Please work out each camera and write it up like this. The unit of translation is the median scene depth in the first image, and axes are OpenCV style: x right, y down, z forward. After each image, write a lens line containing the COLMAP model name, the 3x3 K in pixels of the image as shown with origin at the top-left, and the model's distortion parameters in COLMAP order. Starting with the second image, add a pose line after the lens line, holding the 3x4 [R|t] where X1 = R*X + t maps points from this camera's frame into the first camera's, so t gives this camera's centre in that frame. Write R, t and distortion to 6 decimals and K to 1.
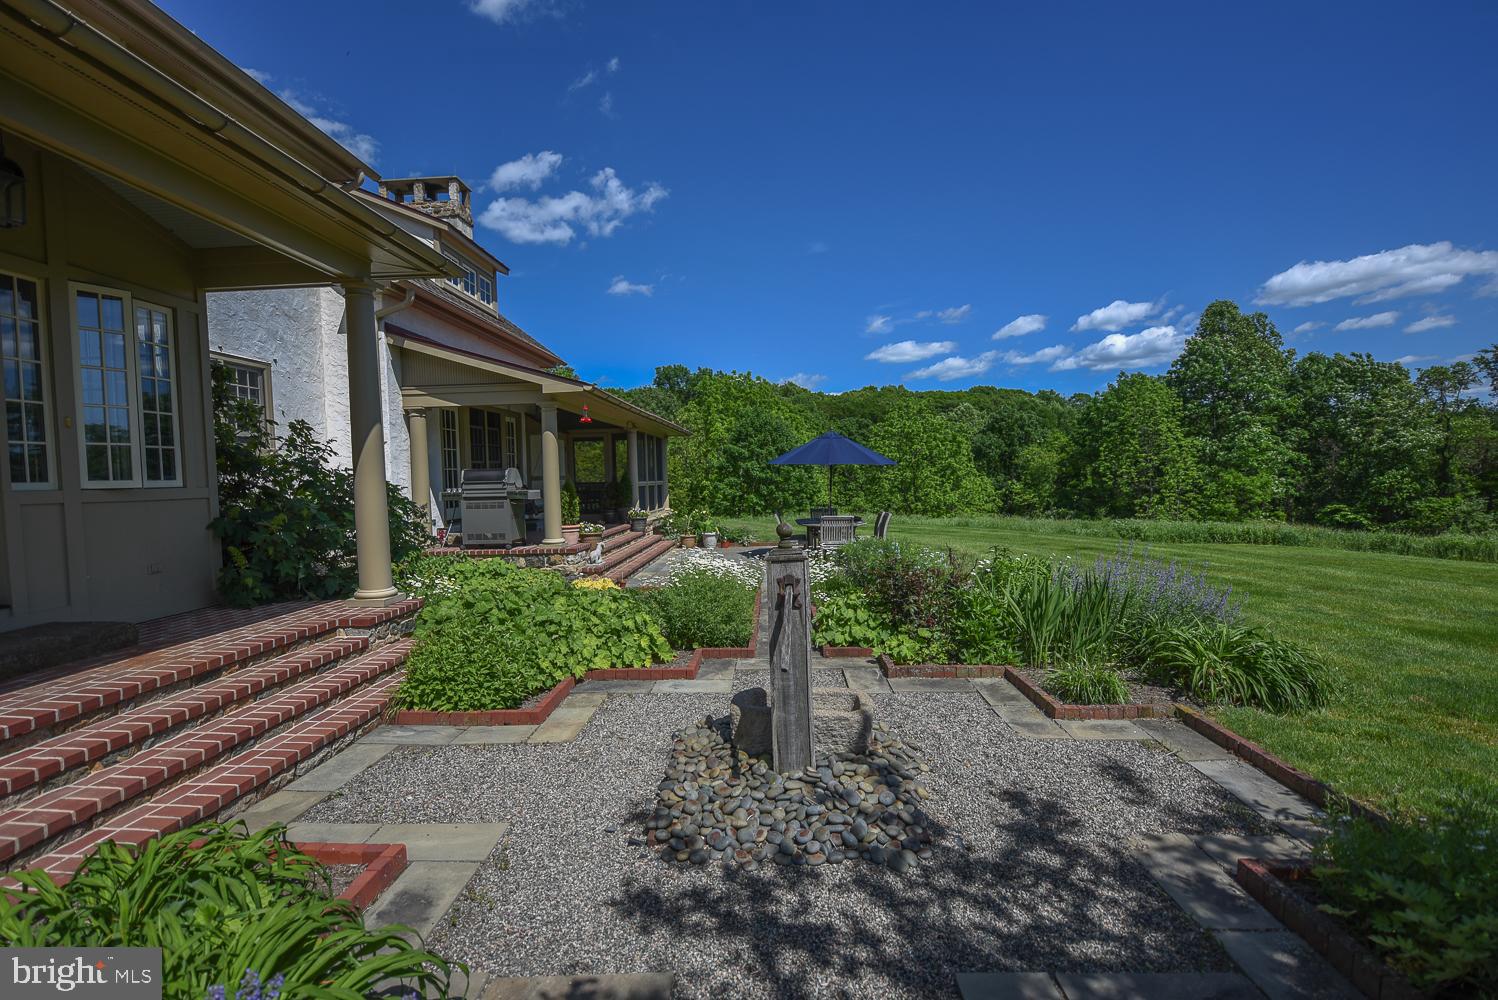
lens RADIAL K [[650.8, 0, 750.3], [0, 650.8, 511.2], [0, 0, 1]] dist [-0.011888, -0.000230]
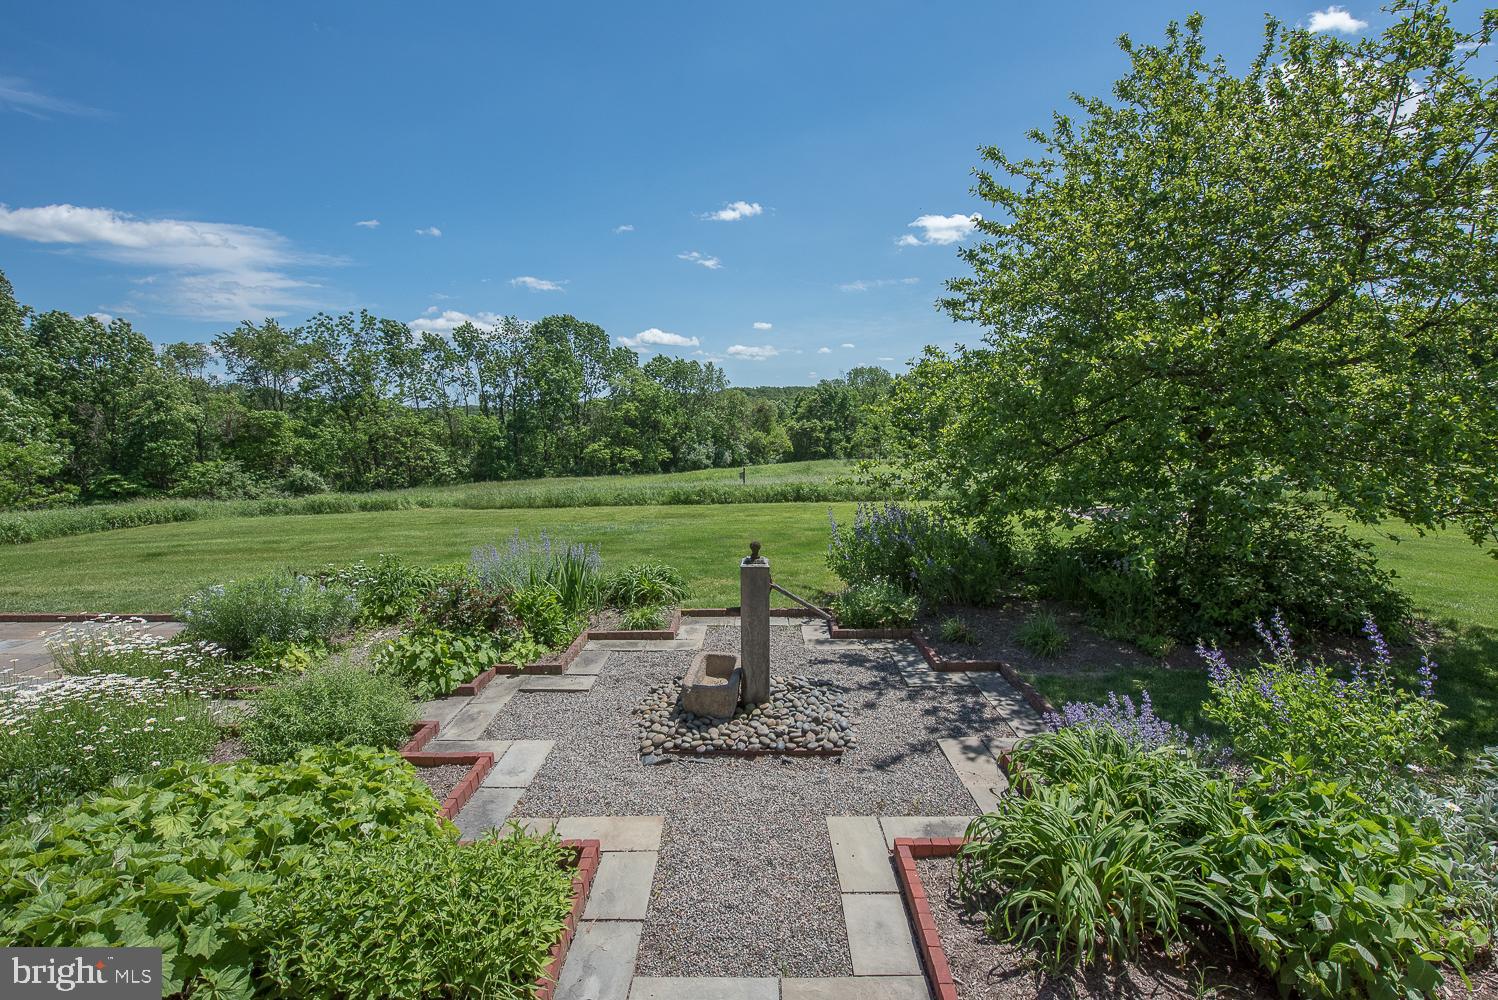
lens RADIAL K [[650.8, 0, 750.3], [0, 650.8, 511.2], [0, 0, 1]] dist [-0.011888, -0.000230]
pose [[-0.033958, -0.122339, 0.991907, -0.092498], [0.063160, 0.990233, 0.124294, -0.015483], [-0.997426, 0.066869, -0.025900, 0.068298]]
